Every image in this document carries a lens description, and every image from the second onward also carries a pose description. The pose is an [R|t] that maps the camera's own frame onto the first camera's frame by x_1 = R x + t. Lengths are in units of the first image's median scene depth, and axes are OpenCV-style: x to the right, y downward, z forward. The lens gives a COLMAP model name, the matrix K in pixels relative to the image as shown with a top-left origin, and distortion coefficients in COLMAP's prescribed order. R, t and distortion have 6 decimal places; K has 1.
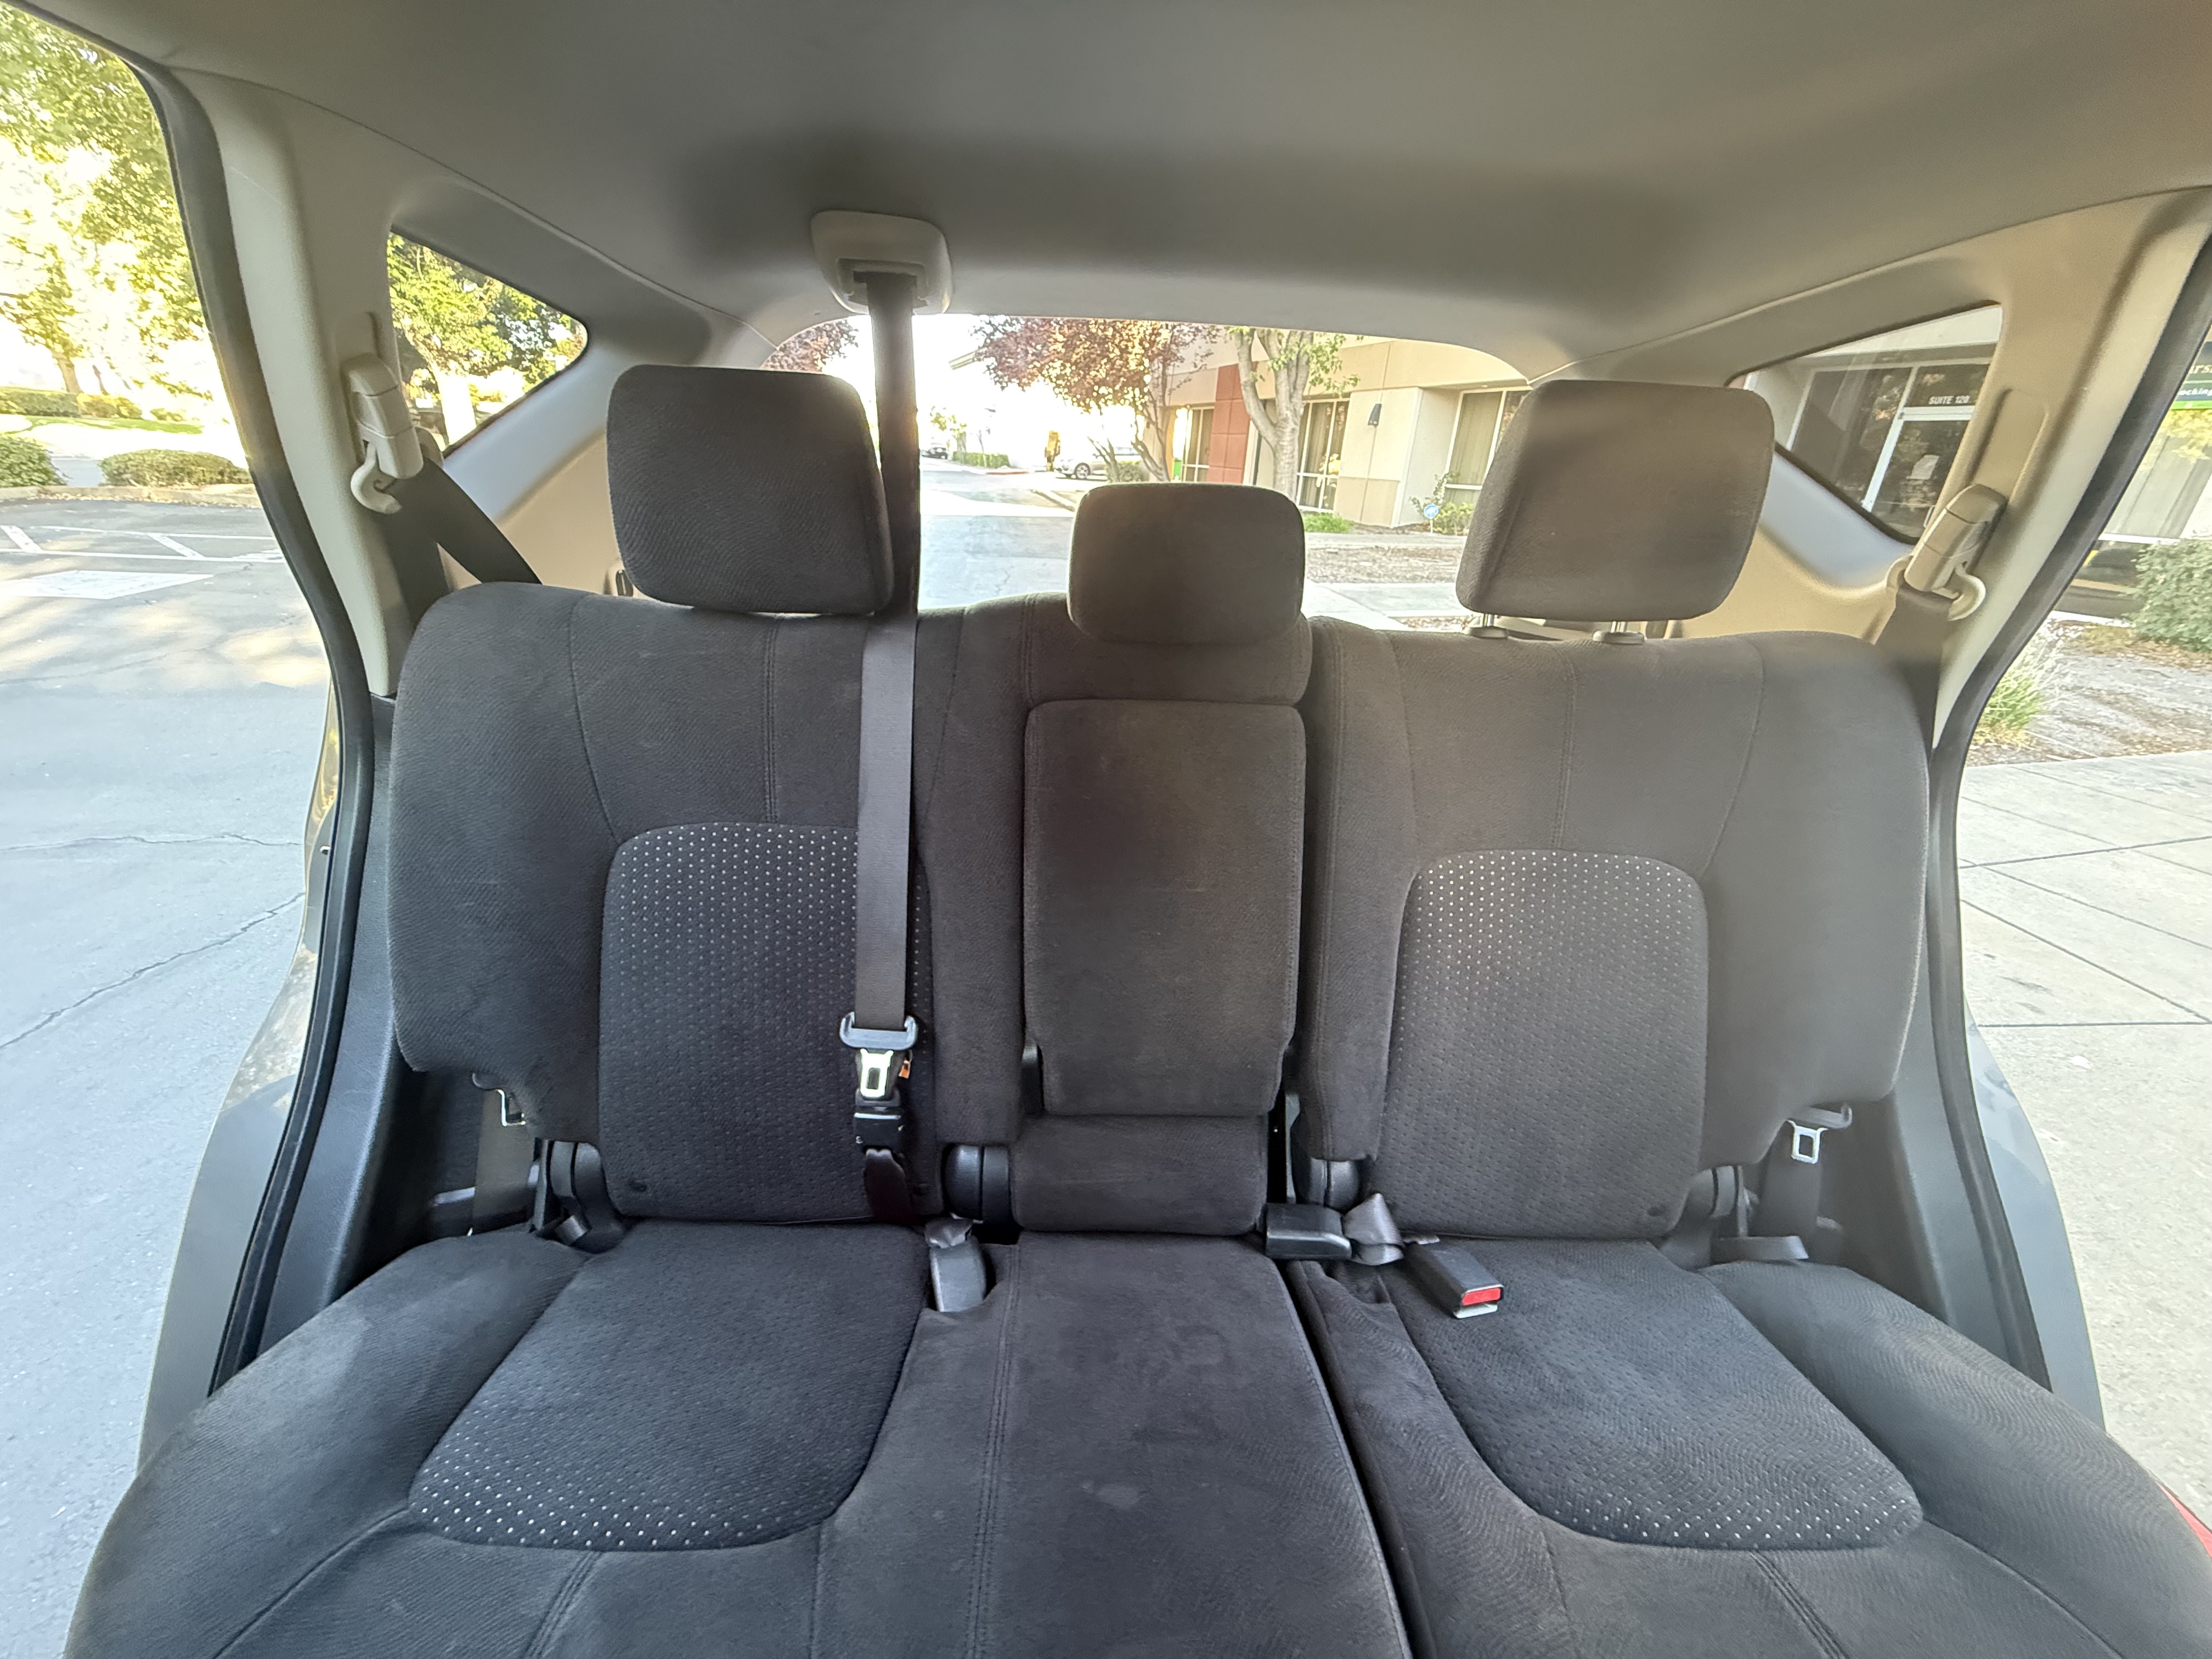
lens RADIAL K [[891.4, 0, 1101.6], [0, 891.4, 829.1], [0, 0, 1]] dist [0.001202, 0.000006]
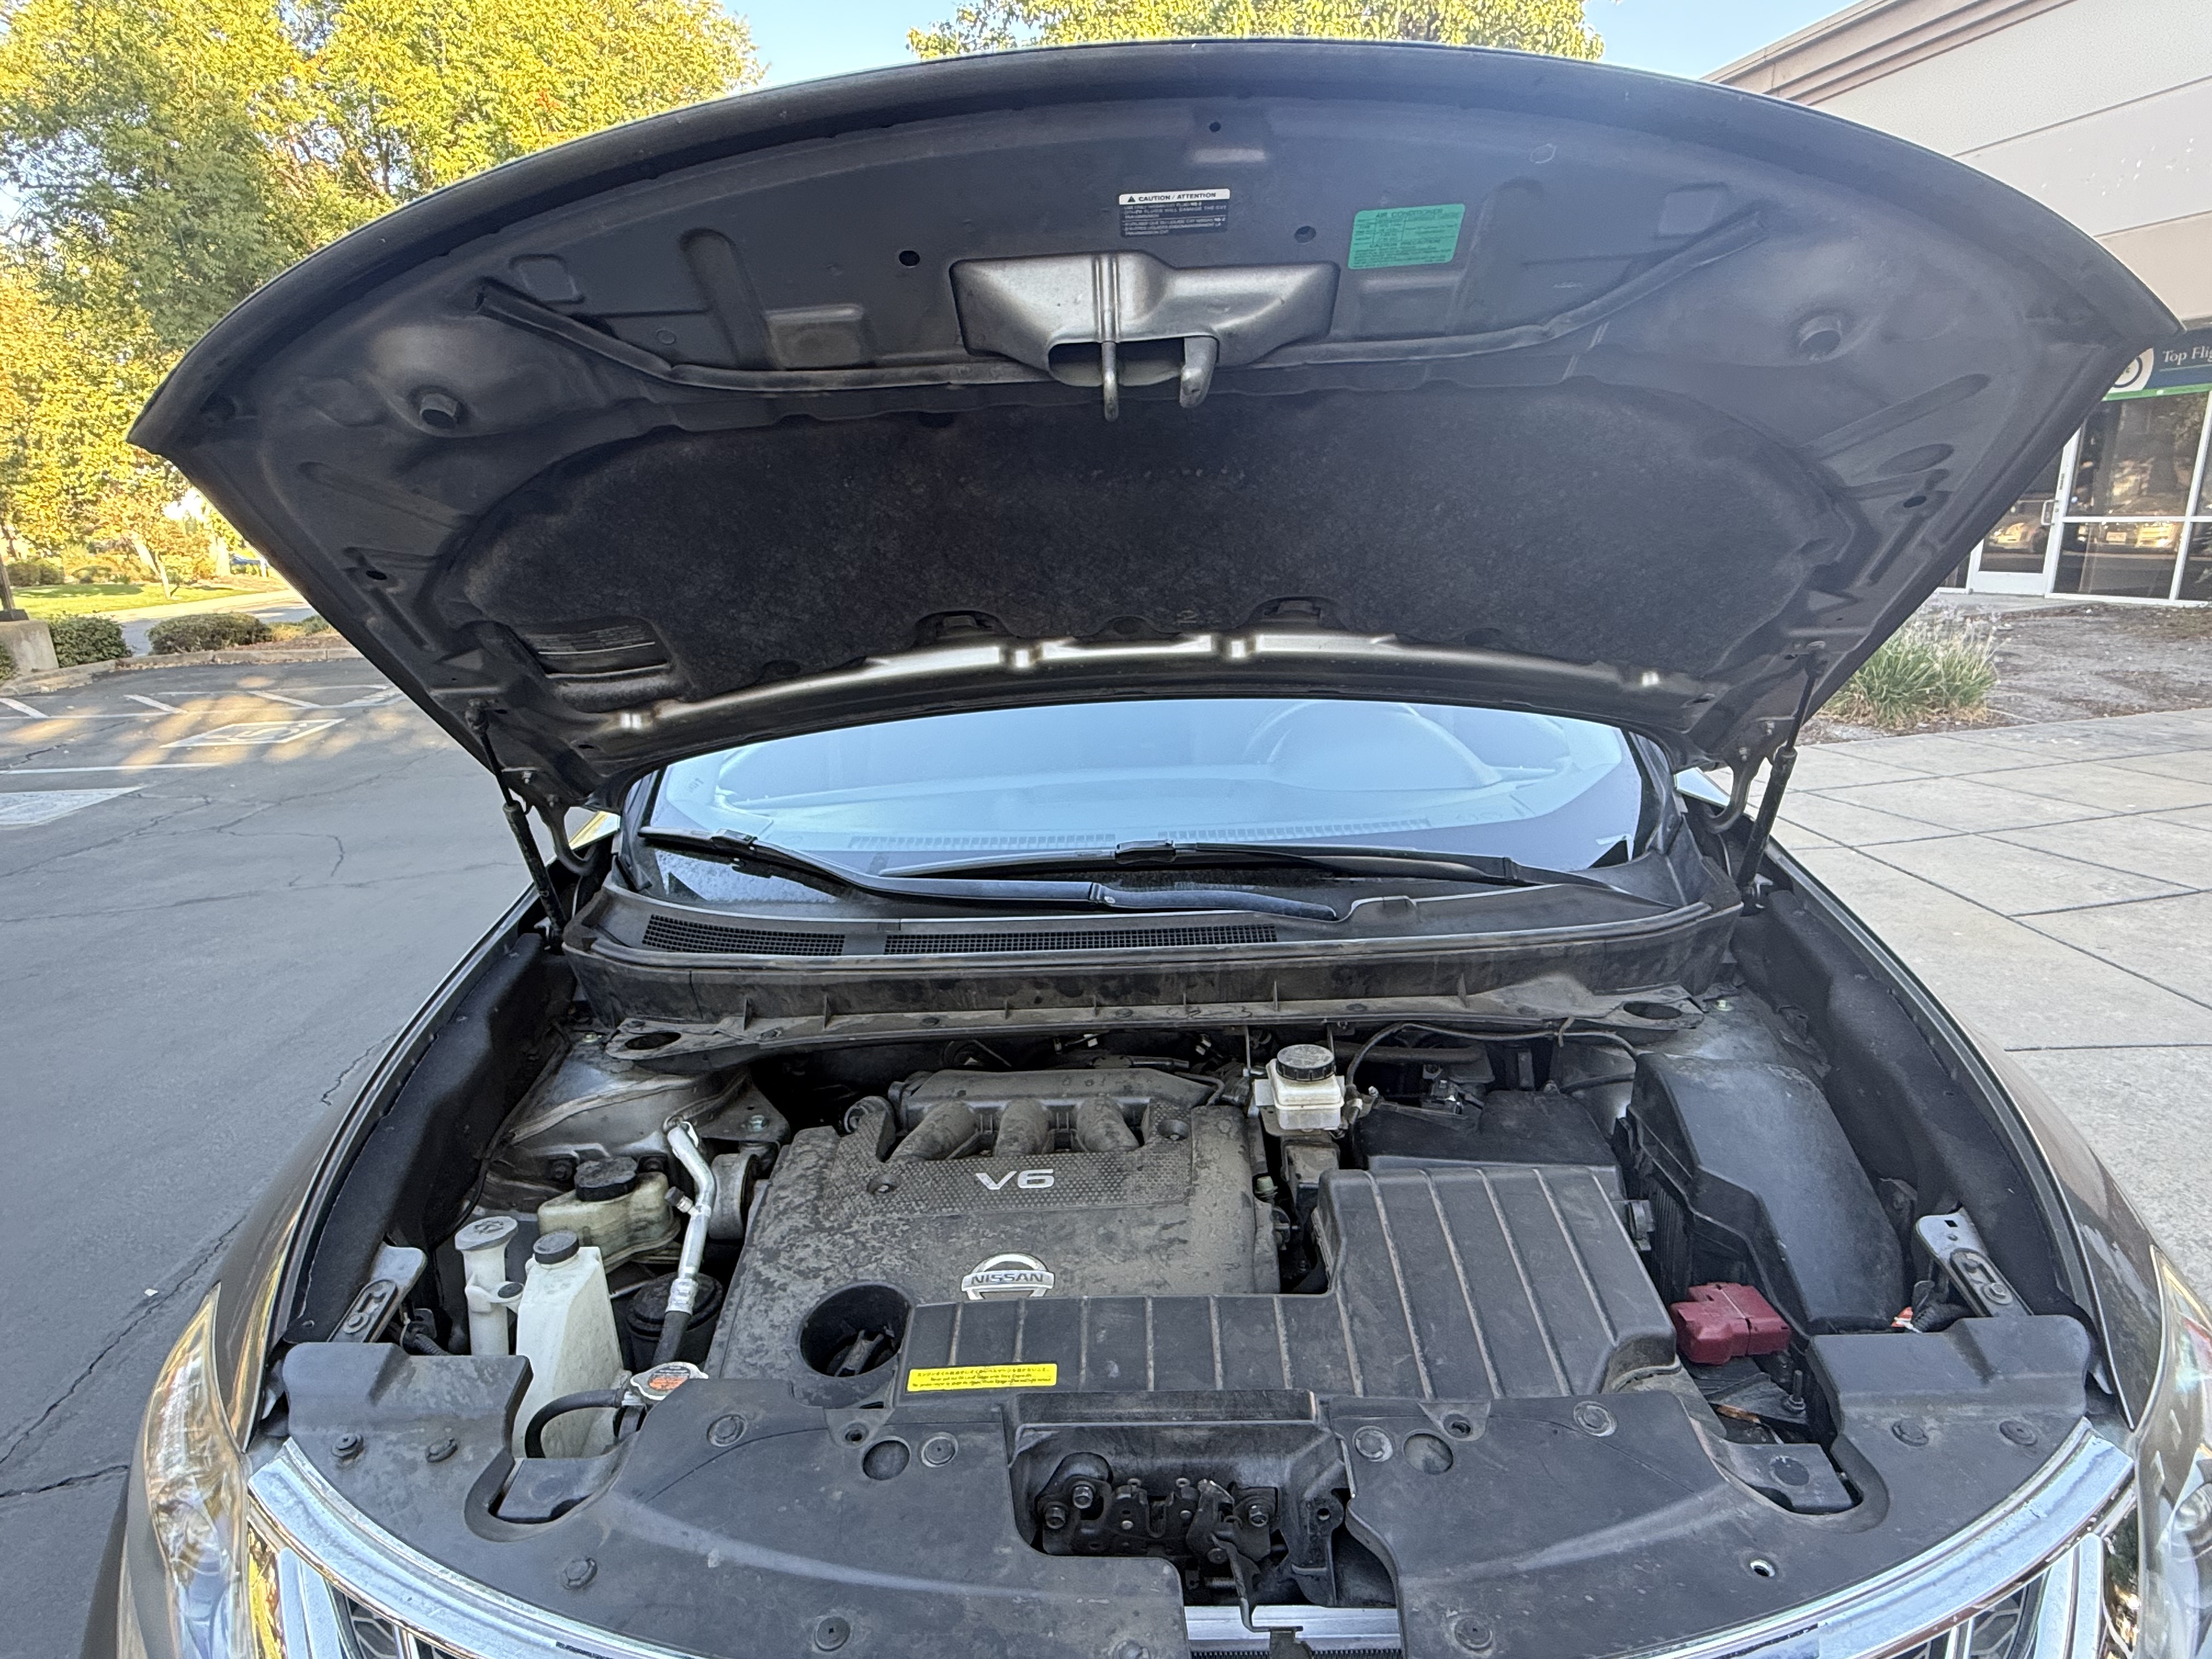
lens RADIAL K [[1191.5, 0, 1097.2], [0, 1191.5, 844.8], [0, 0, 1]] dist [0.001374, -0.000152]
pose [[0.994727, -0.075698, -0.069201, 0.014399], [0.066101, 0.989074, -0.131769, 0.067687], [0.078420, 0.126500, 0.988862, -0.197265]]
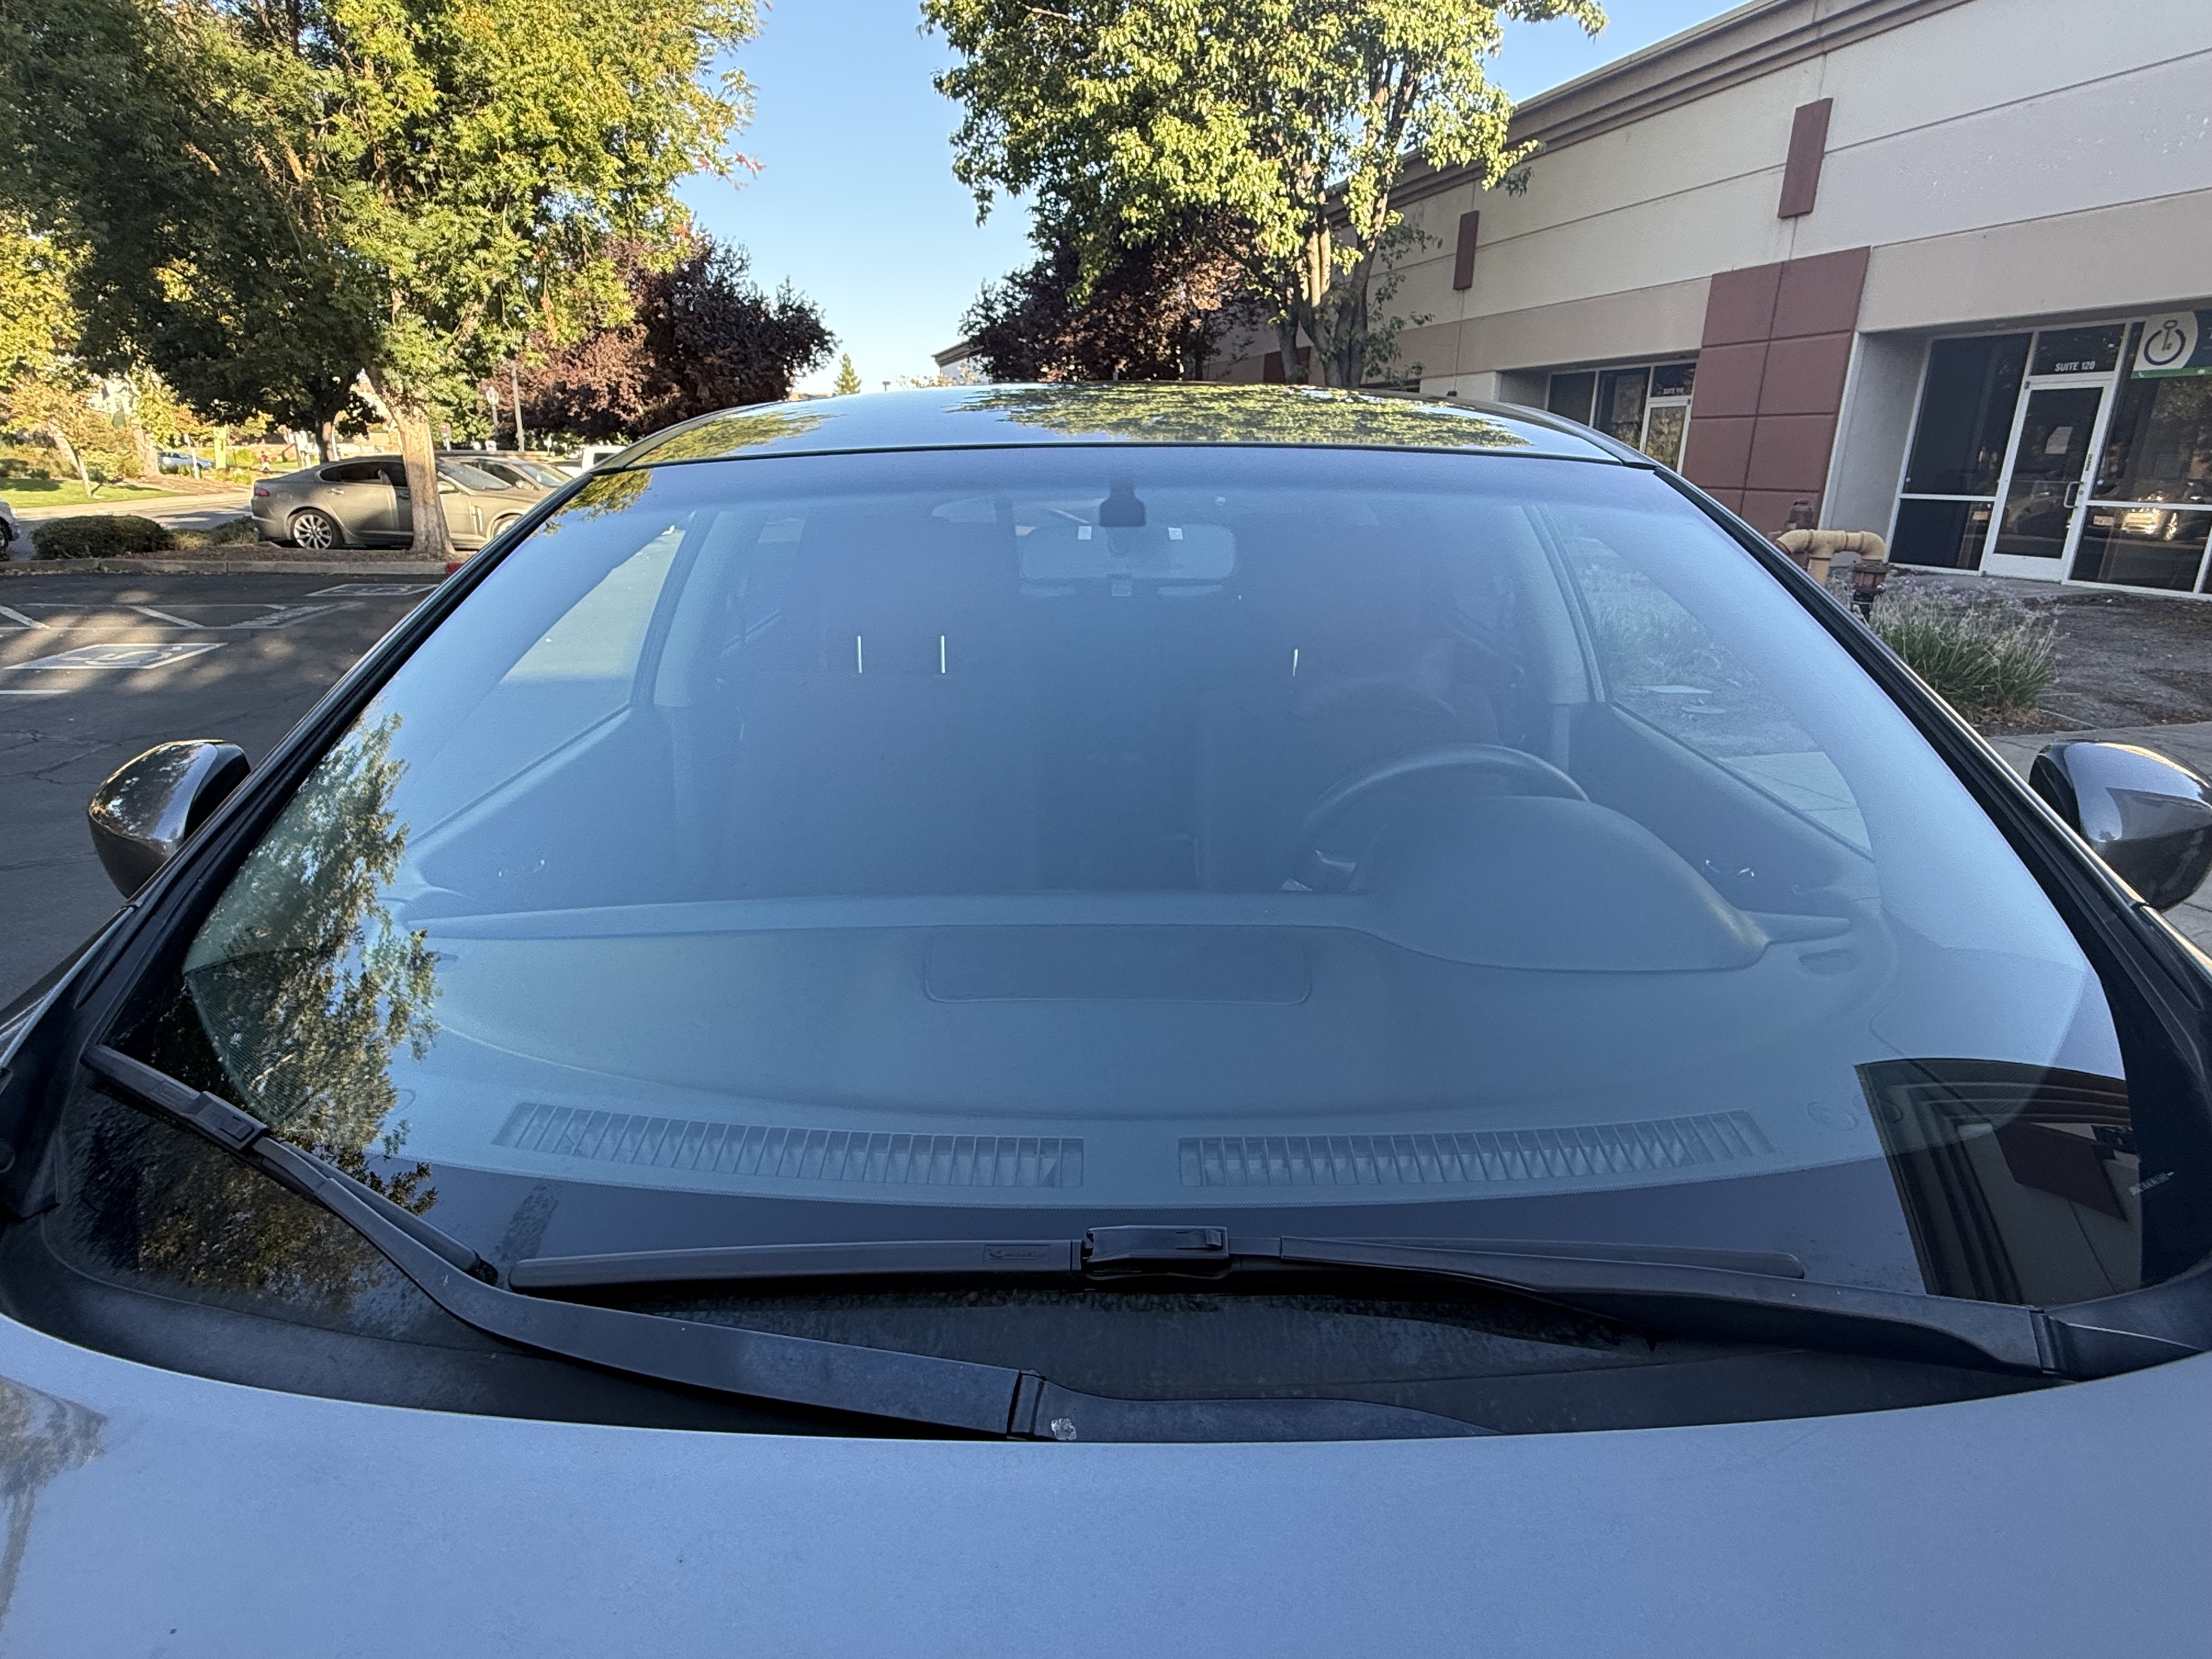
lens RADIAL K [[1194.0, 0, 1107.1], [0, 1194.0, 843.7], [0, 0, 1]] dist [-0.000219, 0.000603]
pose [[0.998610, -0.038741, -0.035730, 0.011683], [0.035610, 0.995791, -0.084452, 0.044763], [0.038851, 0.083062, 0.995787, -0.140298]]
